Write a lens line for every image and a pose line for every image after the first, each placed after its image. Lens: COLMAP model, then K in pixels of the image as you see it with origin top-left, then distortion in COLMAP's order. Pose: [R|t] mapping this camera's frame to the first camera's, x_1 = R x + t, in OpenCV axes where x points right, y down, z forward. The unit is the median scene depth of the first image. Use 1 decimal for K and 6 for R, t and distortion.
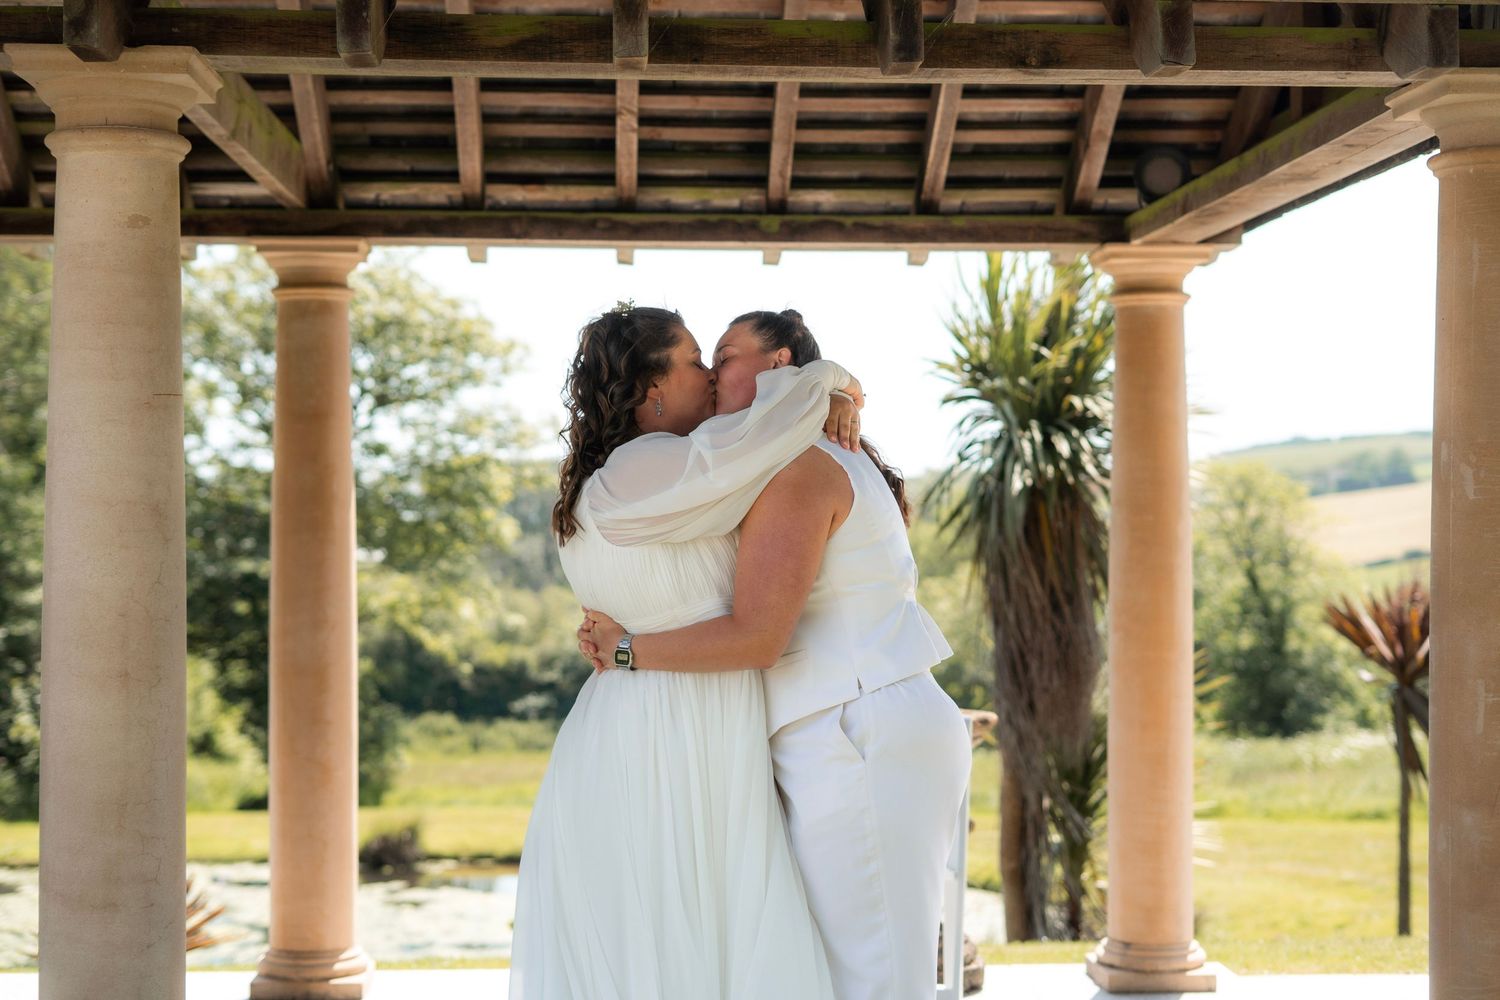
lens RADIAL K [[2356.8, 0, 750.0], [0, 2356.8, 500.0], [0, 0, 1]] dist [-0.015742, 0.000546]
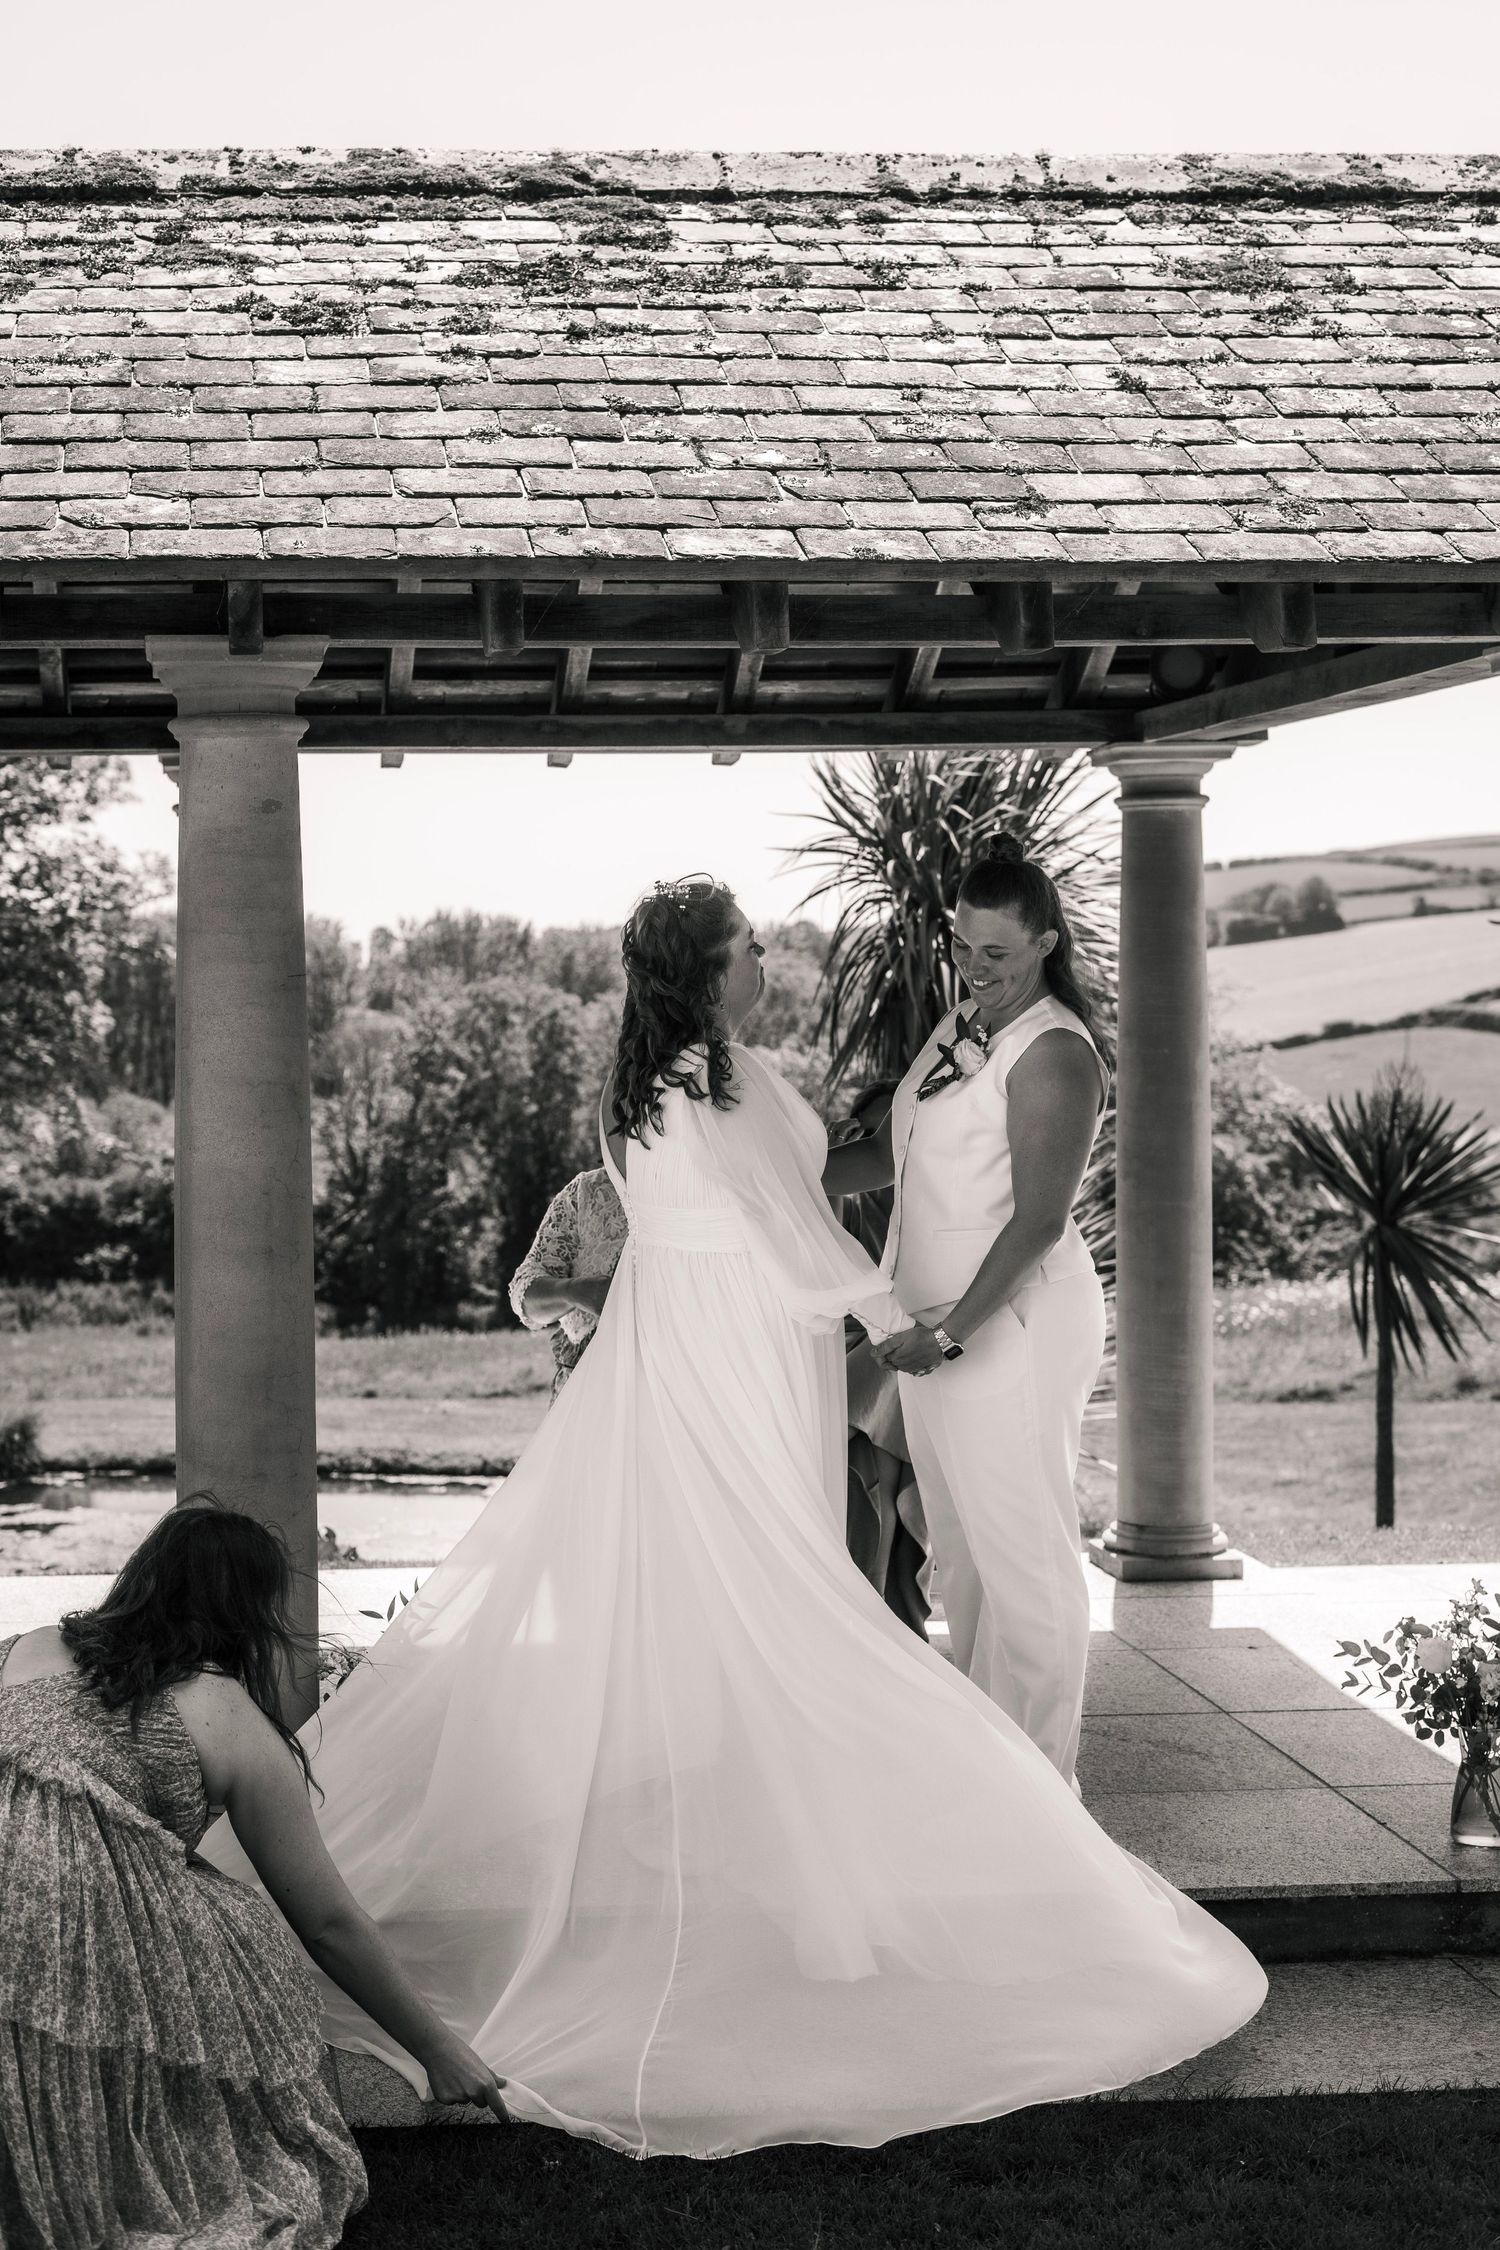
lens RADIAL K [[3337.9, 0, 383.5], [0, 3337.9, 1070.9], [0, 0, 1]] dist [0.006510, -0.084844]
pose [[0.999898, -0.013644, -0.004189, -0.048432], [0.013770, 0.999400, 0.031780, -0.011430], [0.003753, -0.031834, 0.999486, -0.105232]]
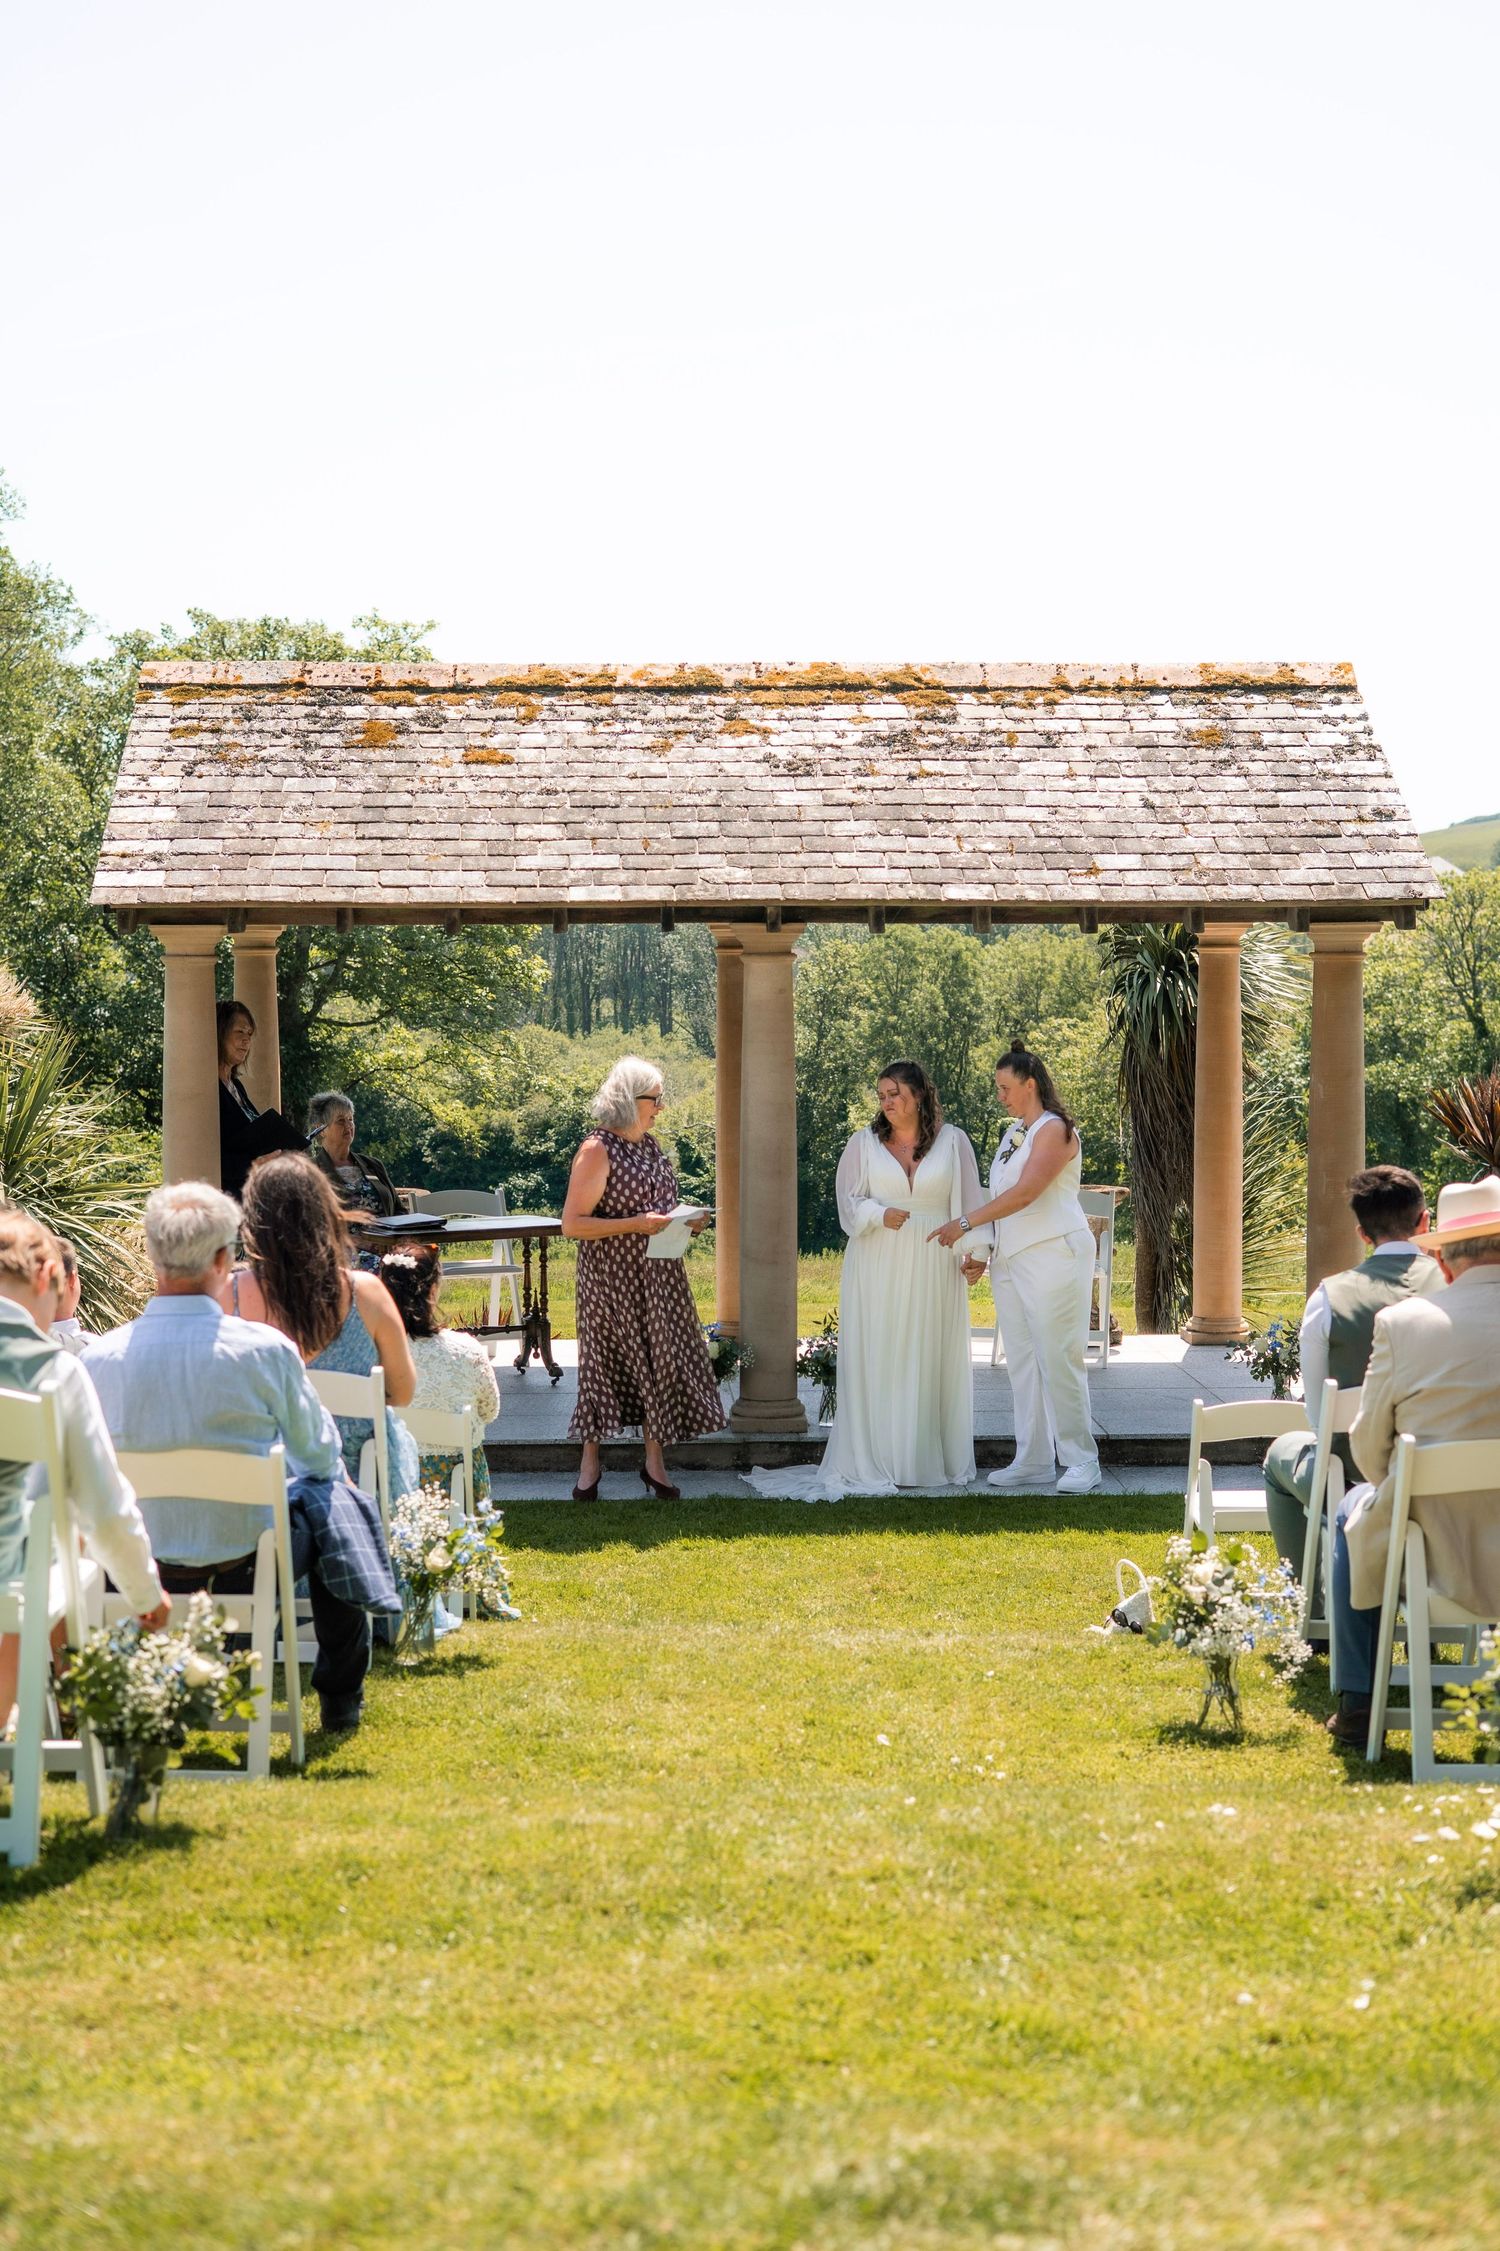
lens RADIAL K [[3317.7, 0, 750.0], [0, 3317.7, 1125.5], [0, 0, 1]] dist [-0.013757, -0.060469]
pose [[0.999877, -0.004250, -0.015122, -0.056399], [0.005277, 0.997634, 0.068543, -0.050739], [0.014795, -0.068614, 0.997534, -0.590056]]
